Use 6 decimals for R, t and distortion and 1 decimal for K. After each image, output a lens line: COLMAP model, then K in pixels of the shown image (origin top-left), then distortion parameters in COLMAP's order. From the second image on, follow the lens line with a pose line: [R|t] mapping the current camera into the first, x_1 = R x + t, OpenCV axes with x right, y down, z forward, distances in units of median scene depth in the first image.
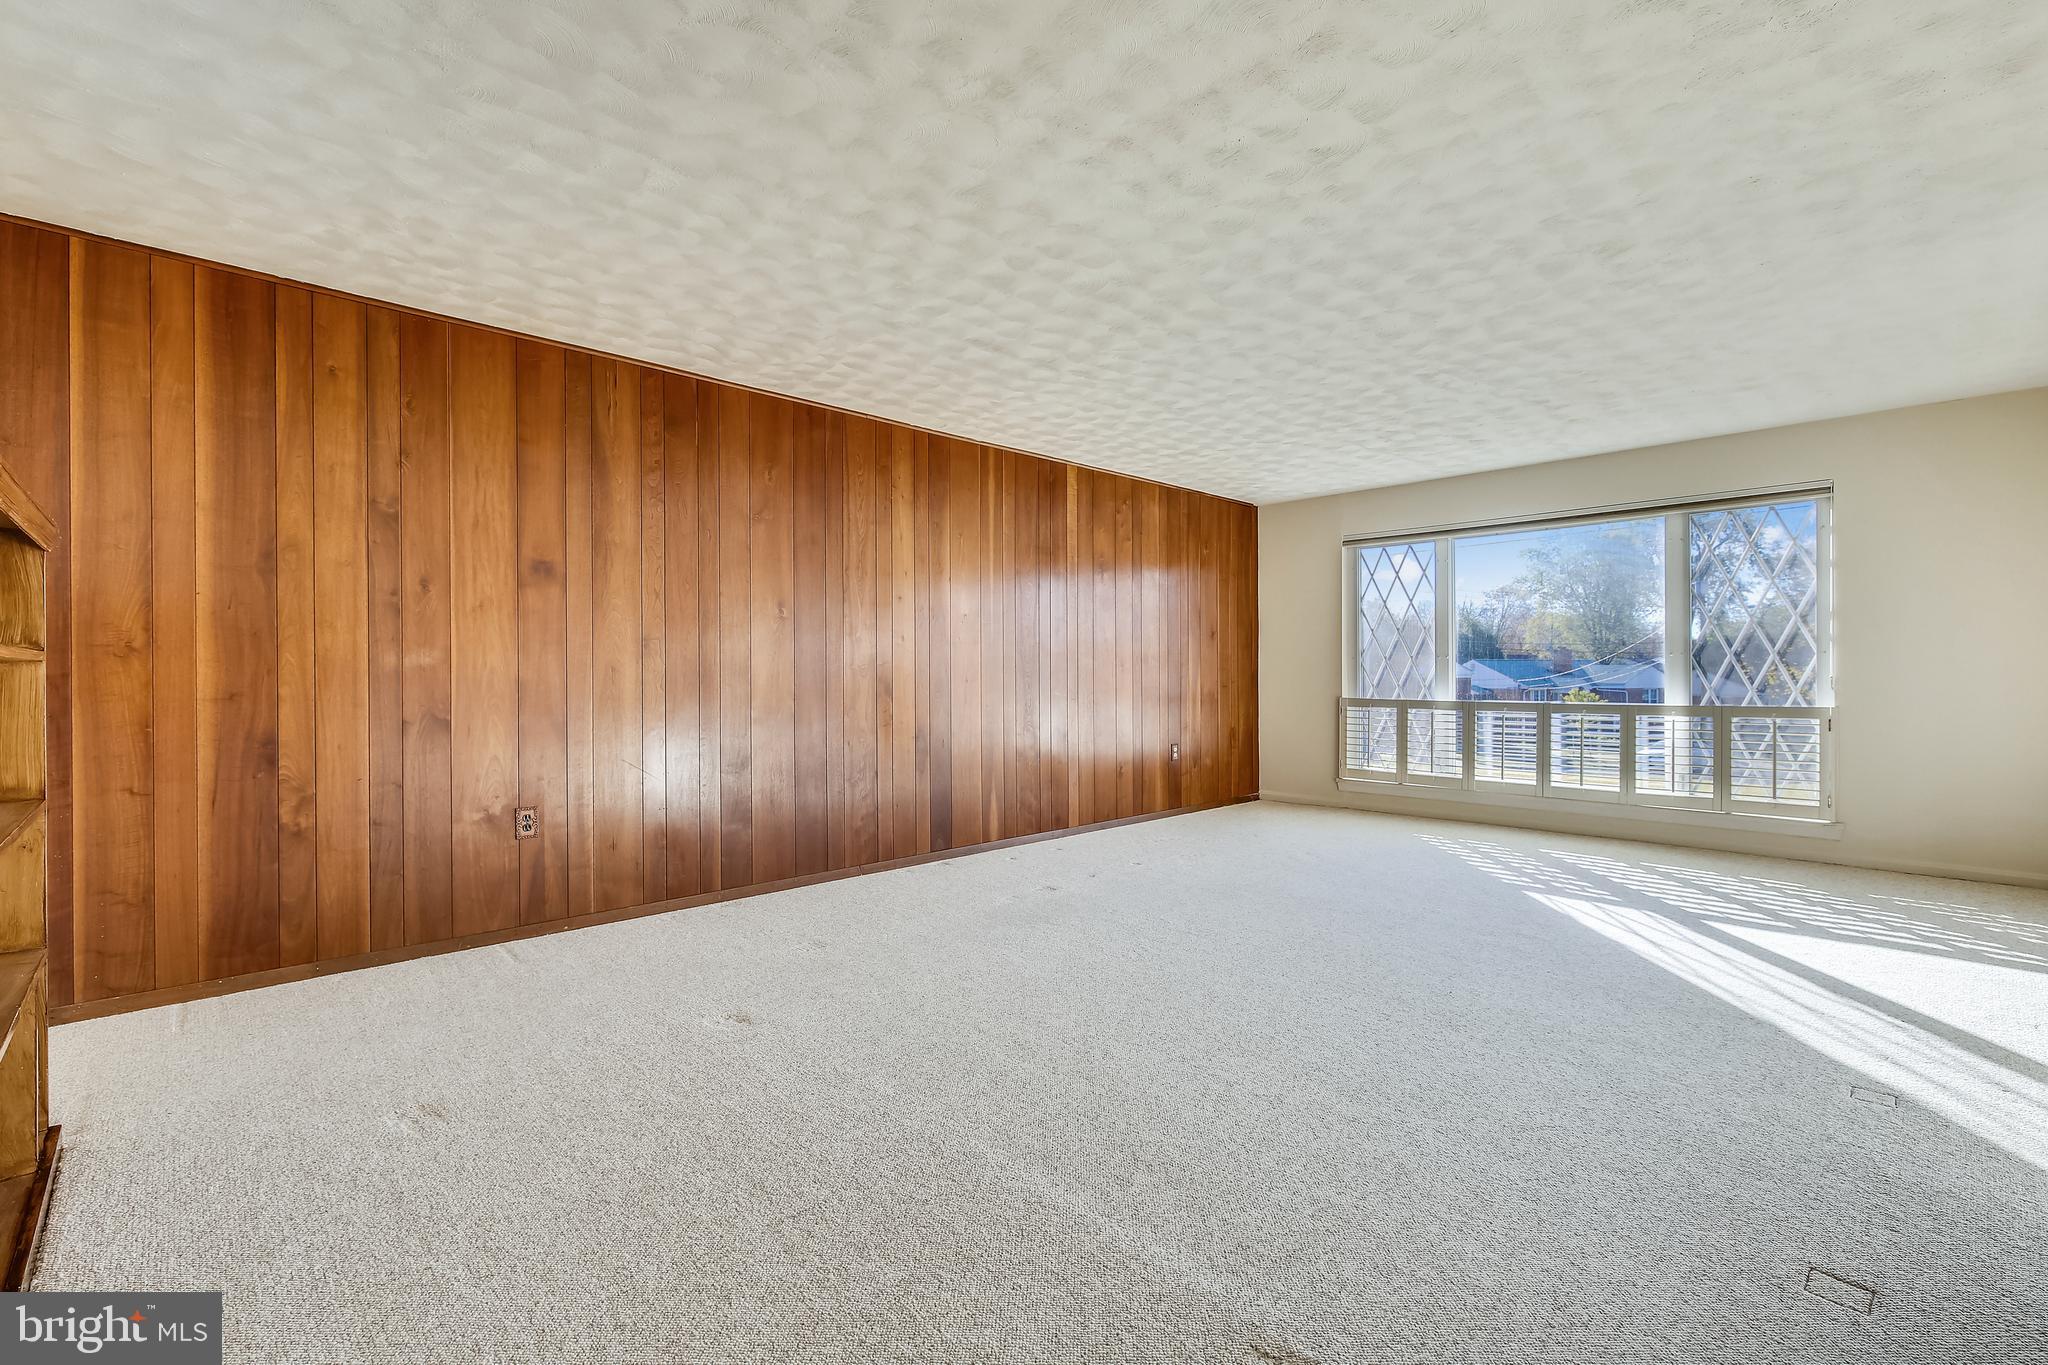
lens RADIAL K [[881.1, 0, 1024.1], [0, 881.1, 680.8], [0, 0, 1]] dist [0.002244, -0.000749]
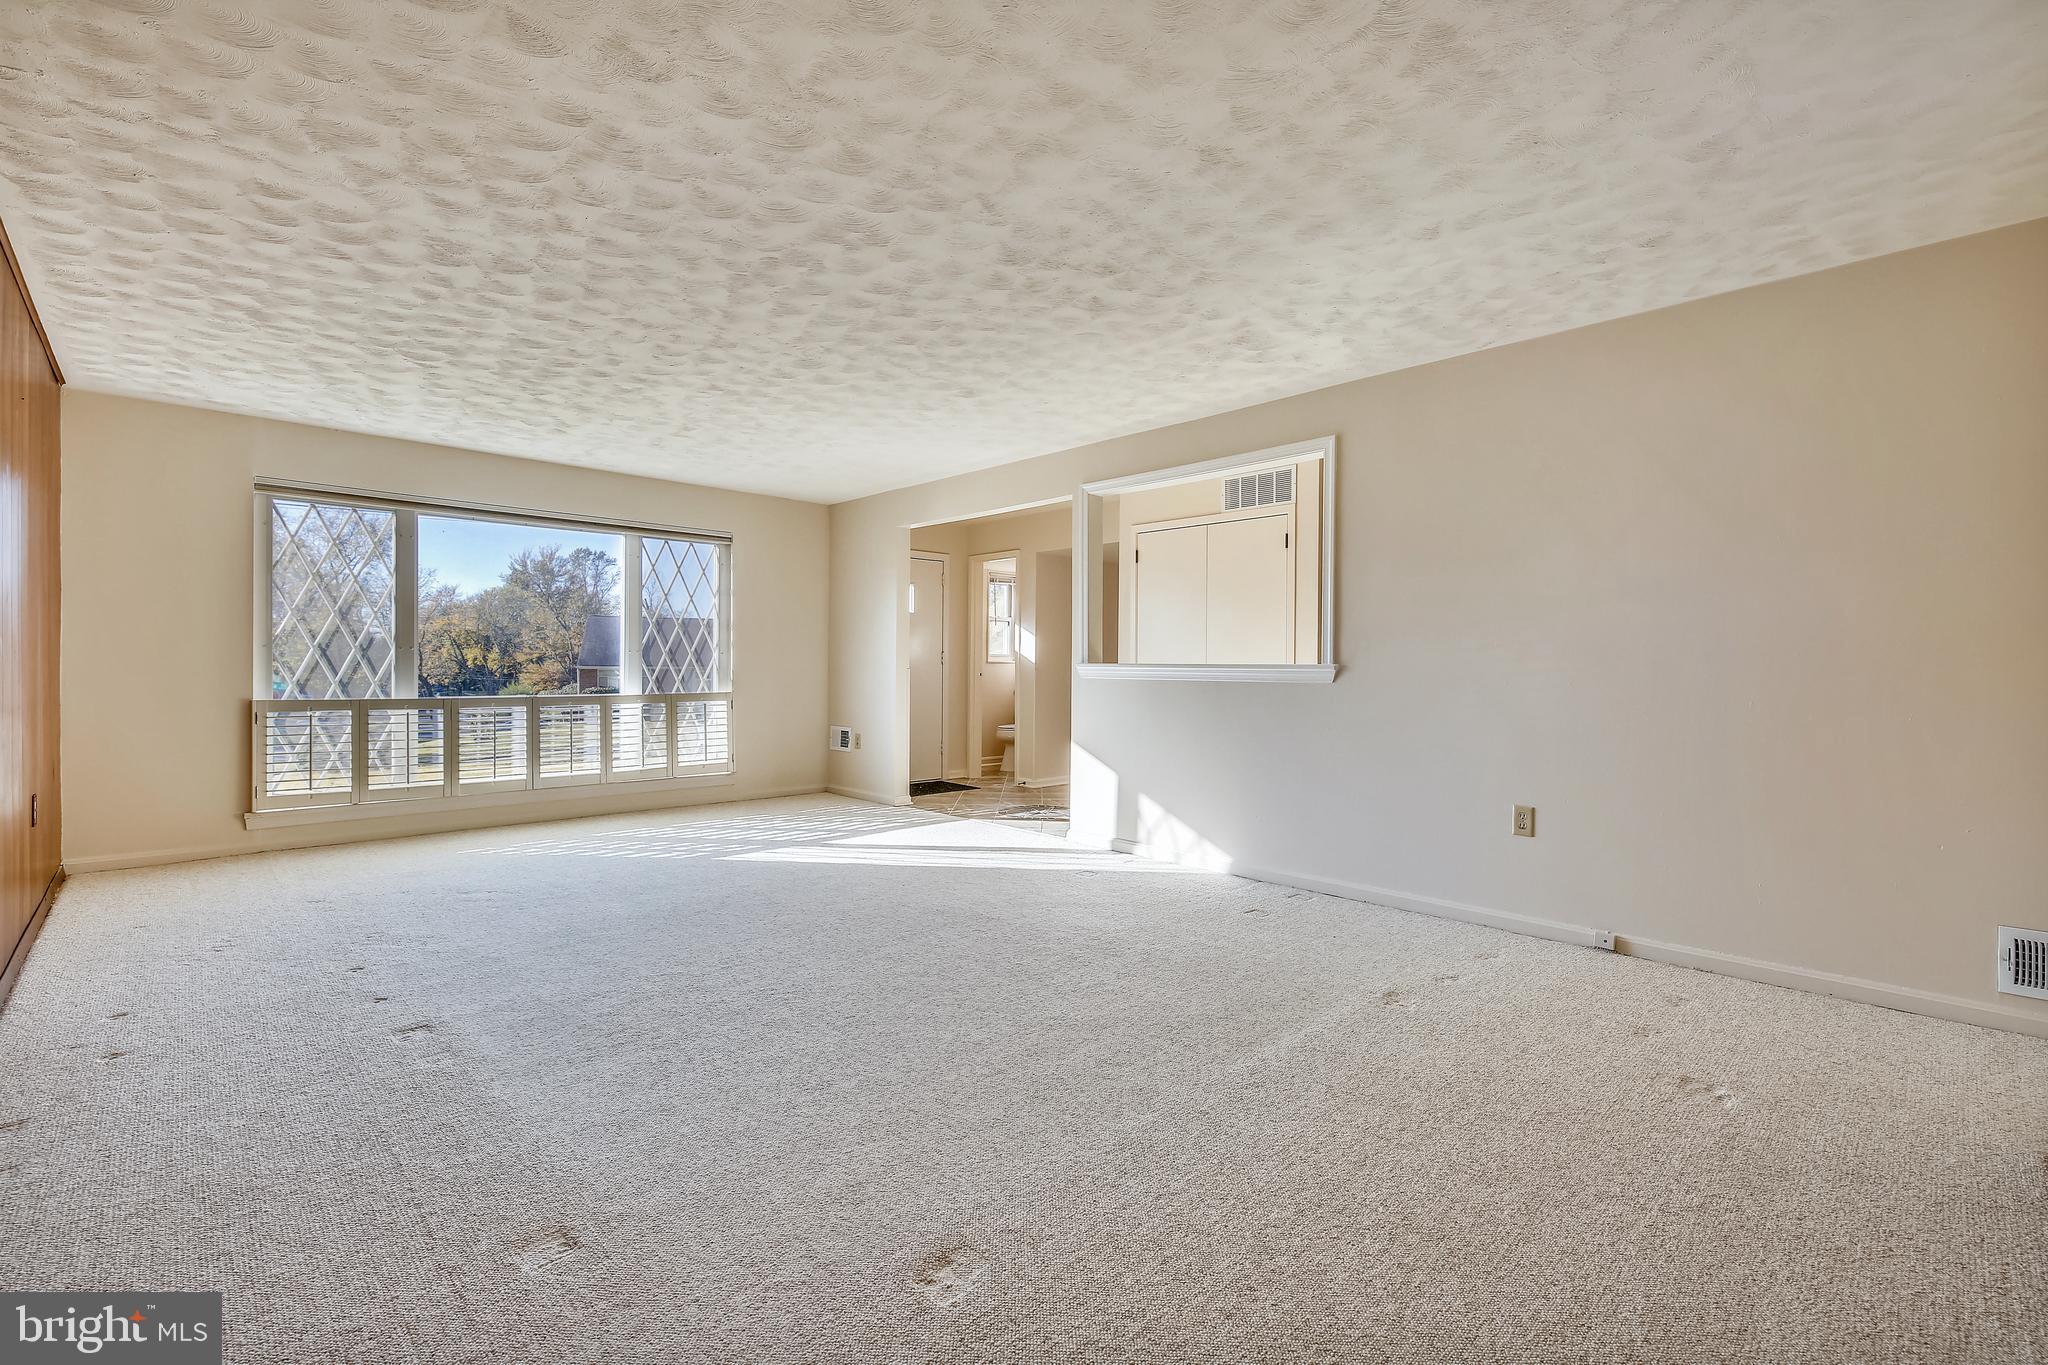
lens RADIAL K [[881.1, 0, 1023.4], [0, 881.1, 672.9], [0, 0, 1]] dist [0.002244, -0.000749]
pose [[-0.007778, -0.002805, 0.999966, -0.431494], [0.004793, 0.999984, 0.002843, -0.002895], [-0.999958, 0.004815, -0.007764, 0.453516]]
